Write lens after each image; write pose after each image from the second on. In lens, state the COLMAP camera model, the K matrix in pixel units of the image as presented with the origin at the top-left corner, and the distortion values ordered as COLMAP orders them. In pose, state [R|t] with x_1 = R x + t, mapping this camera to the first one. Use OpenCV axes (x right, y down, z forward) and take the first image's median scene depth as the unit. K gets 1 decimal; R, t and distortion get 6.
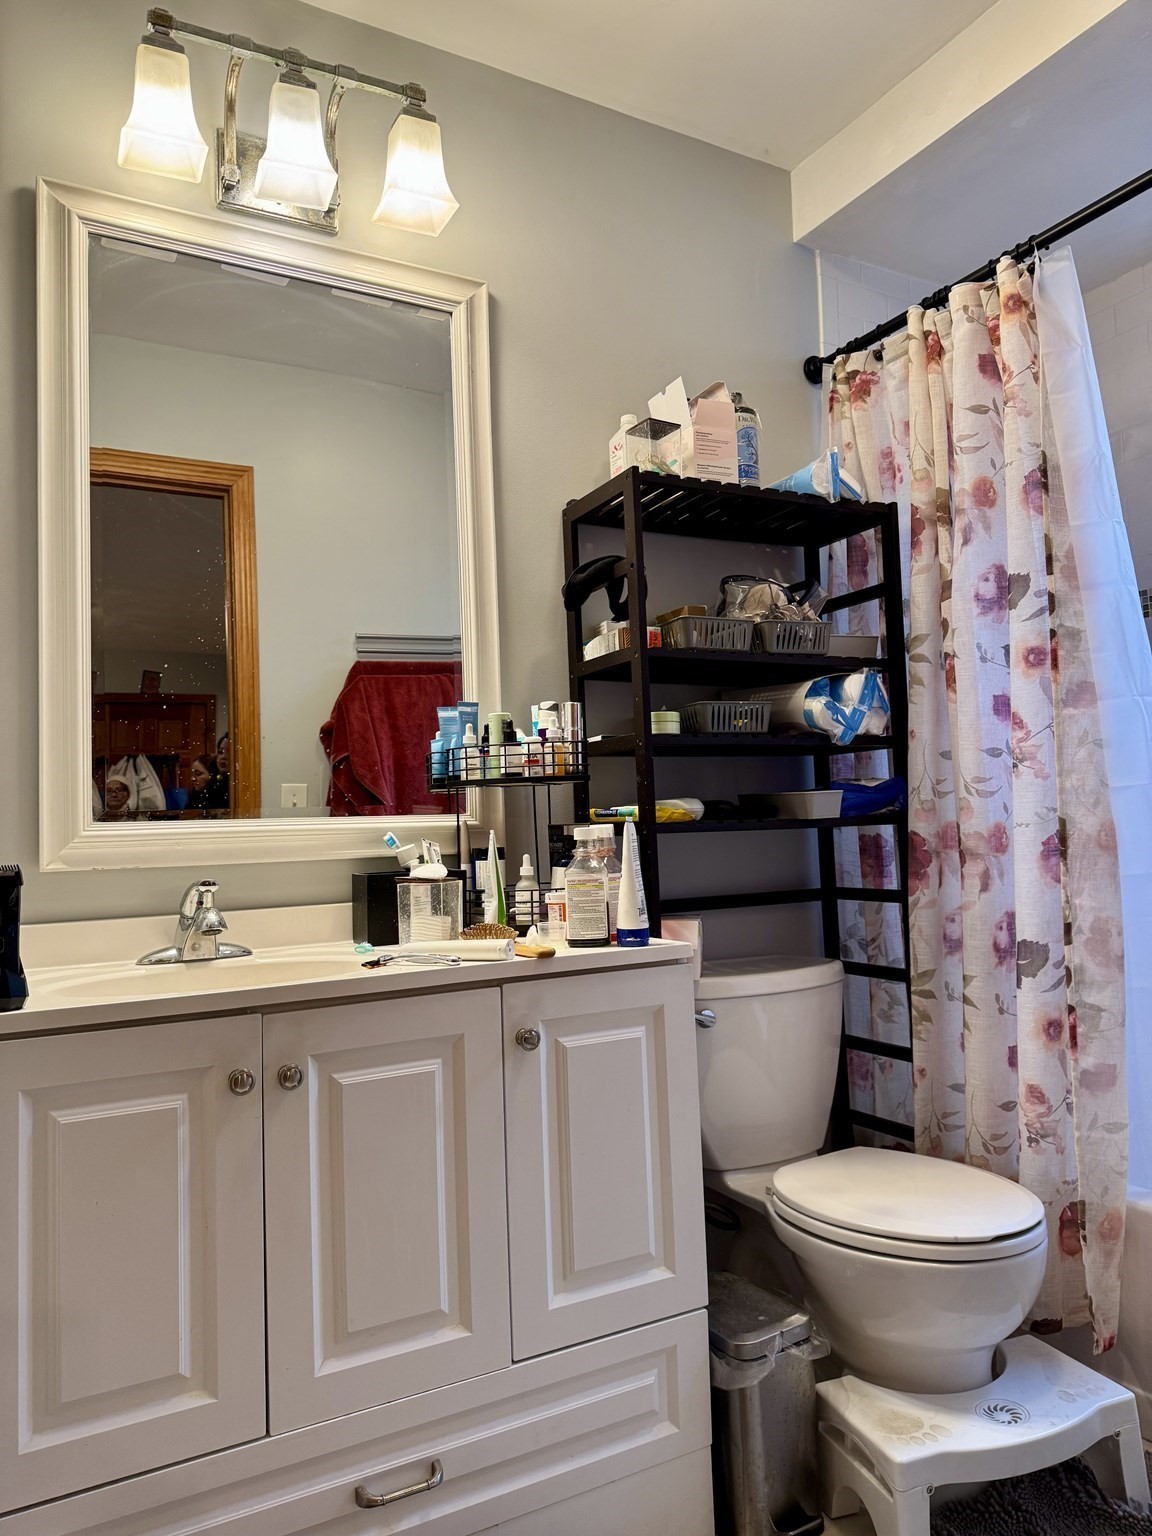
lens RADIAL K [[1090.7, 0, 575.9], [0, 1090.7, 779.0], [0, 0, 1]] dist [0.051244, -0.064493]
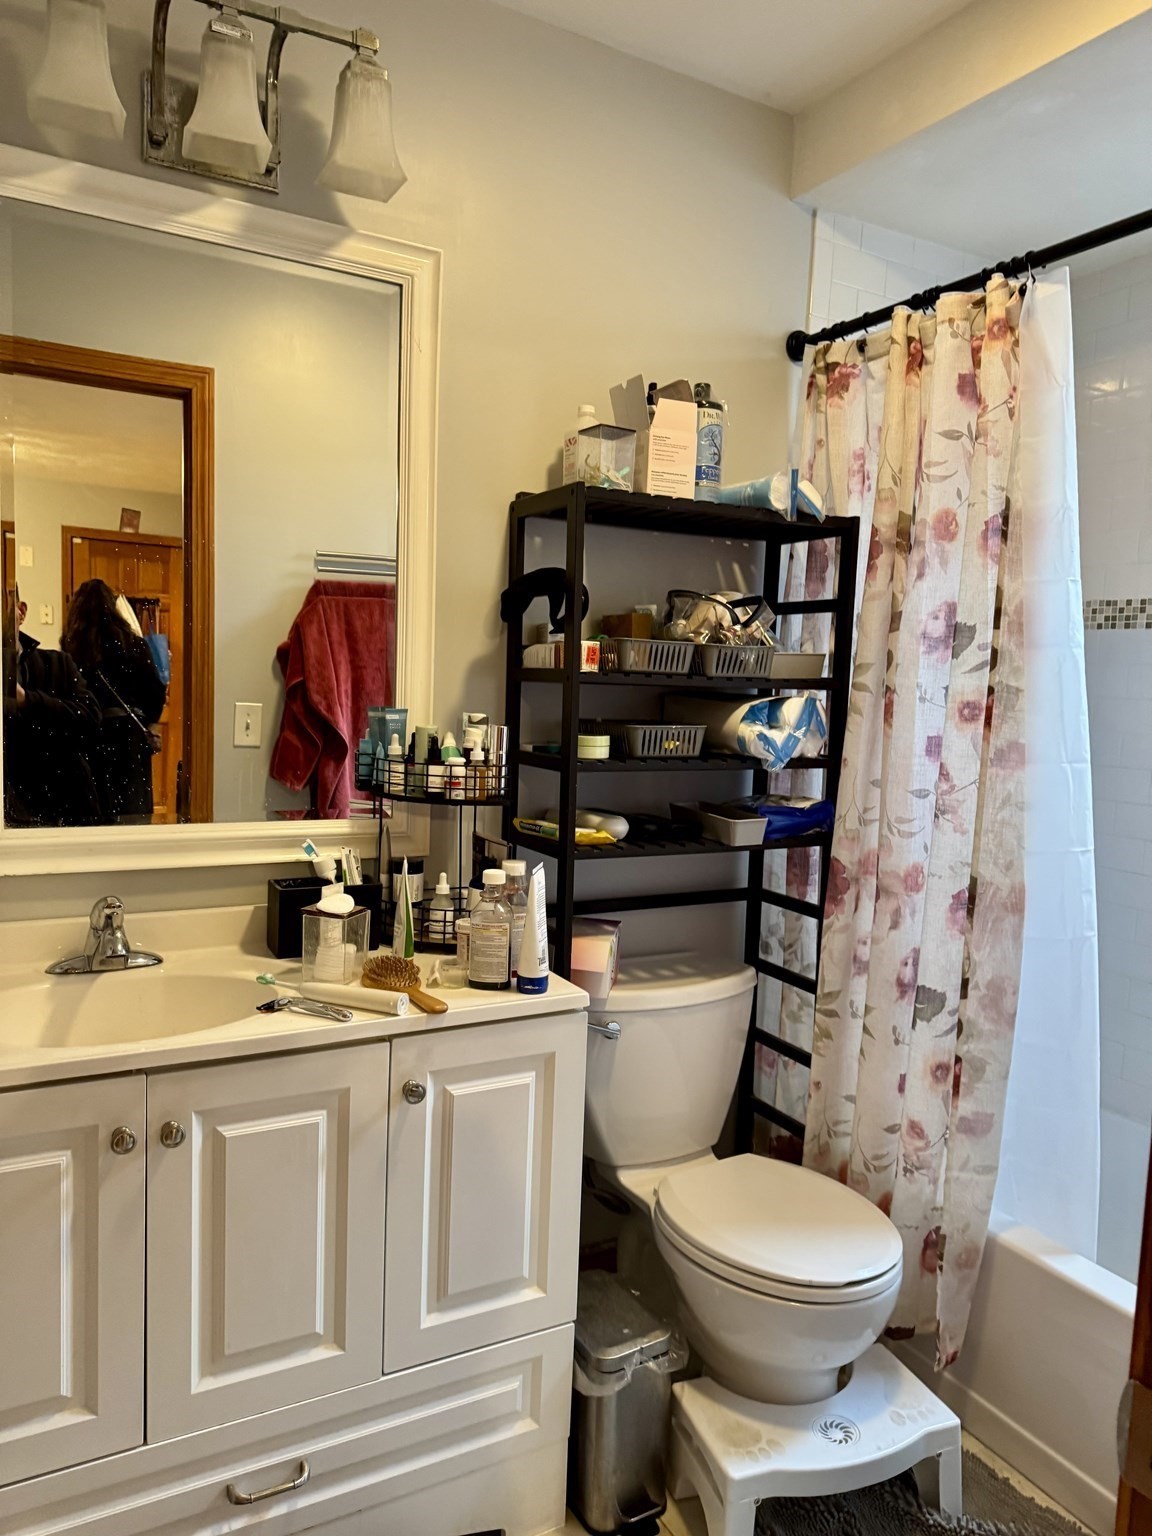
lens RADIAL K [[1088.6, 0, 576.1], [0, 1088.6, 774.1], [0, 0, 1]] dist [0.062558, -0.098817]
pose [[0.997078, 0.075802, 0.009448, 0.057420], [-0.076368, 0.986346, 0.145910, -0.166788], [0.001741, -0.146205, 0.989253, 0.015023]]
